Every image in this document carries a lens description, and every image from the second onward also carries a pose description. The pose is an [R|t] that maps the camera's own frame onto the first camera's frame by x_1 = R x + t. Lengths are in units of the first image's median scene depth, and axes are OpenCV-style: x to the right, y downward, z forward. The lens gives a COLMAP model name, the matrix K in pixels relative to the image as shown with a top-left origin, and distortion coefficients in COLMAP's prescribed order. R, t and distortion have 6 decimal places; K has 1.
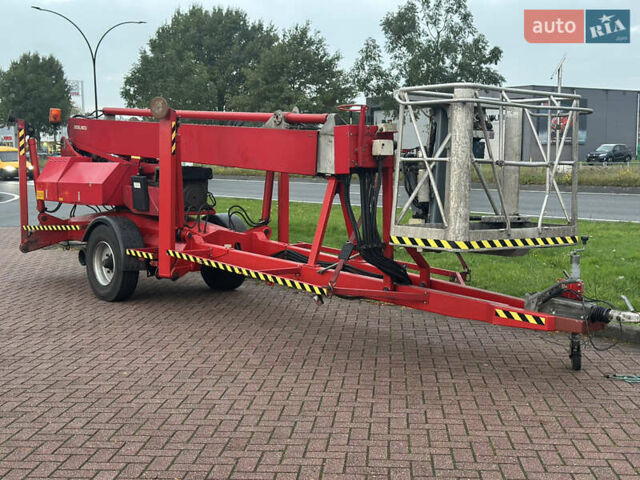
lens RADIAL K [[865.0, 0, 323.0], [0, 865.0, 244.8], [0, 0, 1]] dist [0.136144, 0.000000]
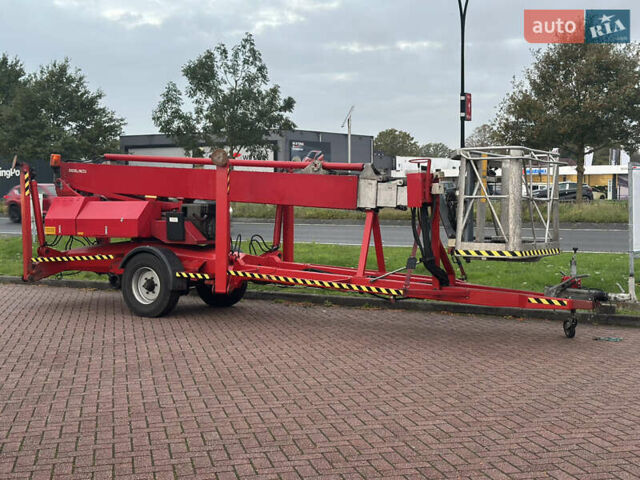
lens RADIAL K [[865.0, 0, 316.0], [0, 865.0, 238.3], [0, 0, 1]] dist [0.136144, 0.000000]
pose [[0.955080, -0.018753, 0.295755, -0.380179], [0.033631, 0.998407, -0.045297, 0.018384], [-0.294434, 0.053209, 0.954189, -0.203554]]
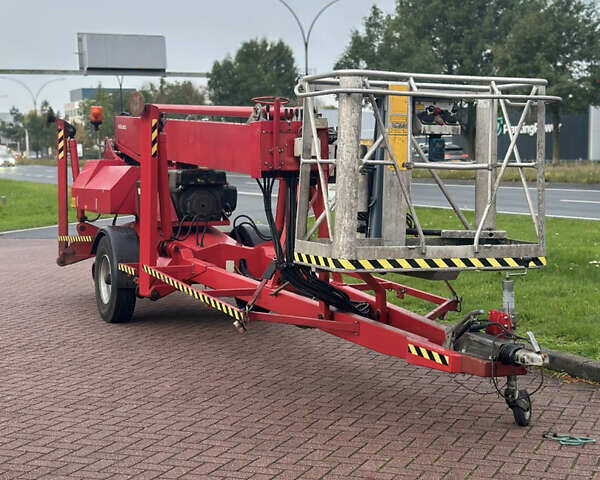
lens RADIAL K [[1083.6, 0, 301.8], [0, 1083.6, 236.8], [0, 0, 1]] dist [0.156008, 0.000000]
pose [[0.958393, 0.014496, -0.285085, 0.256162], [-0.022161, 0.999474, -0.023680, -0.000218], [0.284592, 0.029012, 0.958210, -0.005020]]
